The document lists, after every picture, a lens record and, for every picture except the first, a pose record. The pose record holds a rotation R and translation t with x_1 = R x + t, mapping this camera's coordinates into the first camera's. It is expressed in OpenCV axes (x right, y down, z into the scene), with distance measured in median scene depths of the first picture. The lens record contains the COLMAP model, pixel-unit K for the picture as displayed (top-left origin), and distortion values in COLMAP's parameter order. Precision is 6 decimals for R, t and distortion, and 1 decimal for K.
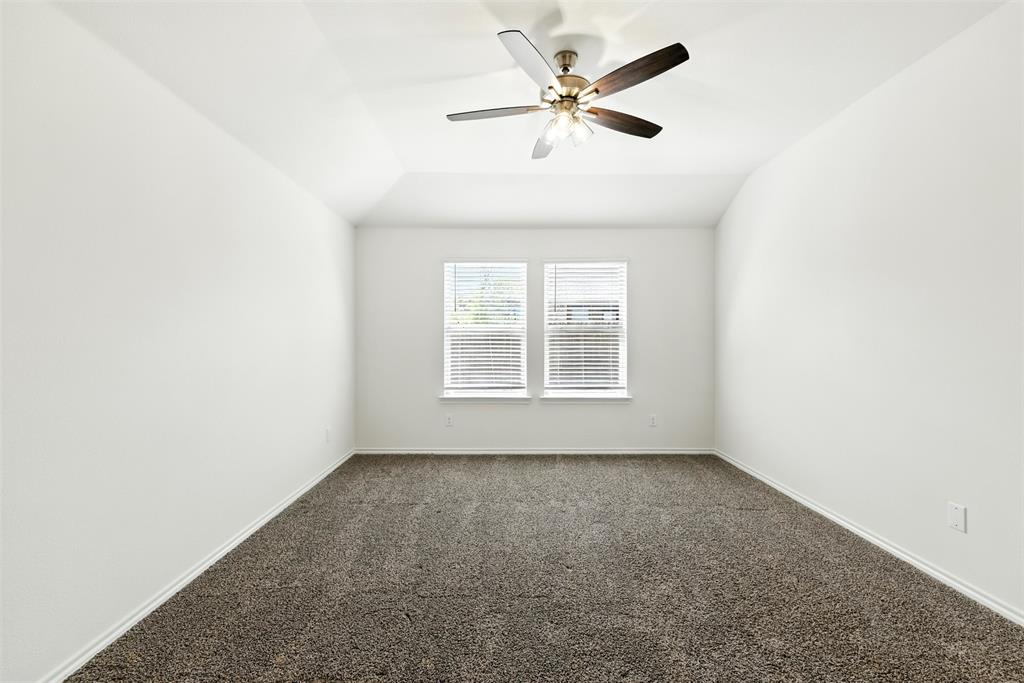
lens RADIAL K [[423.4, 0, 483.5], [0, 423.4, 340.7], [0, 0, 1]] dist [-0.000310, 0.000042]
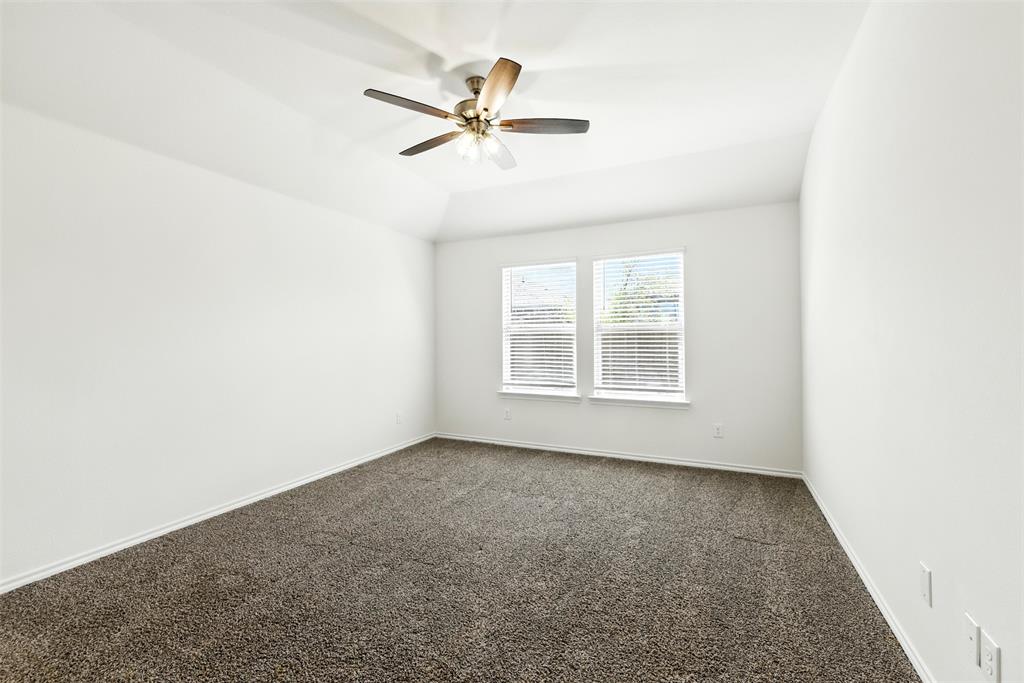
lens RADIAL K [[428.3, 0, 509.2], [0, 428.3, 334.5], [0, 0, 1]] dist [0.002080, -0.000155]
pose [[0.903519, -0.009867, -0.428434, 0.392510], [0.004601, 0.999901, -0.013327, 0.001005], [0.428523, 0.010070, 0.903475, 0.018931]]
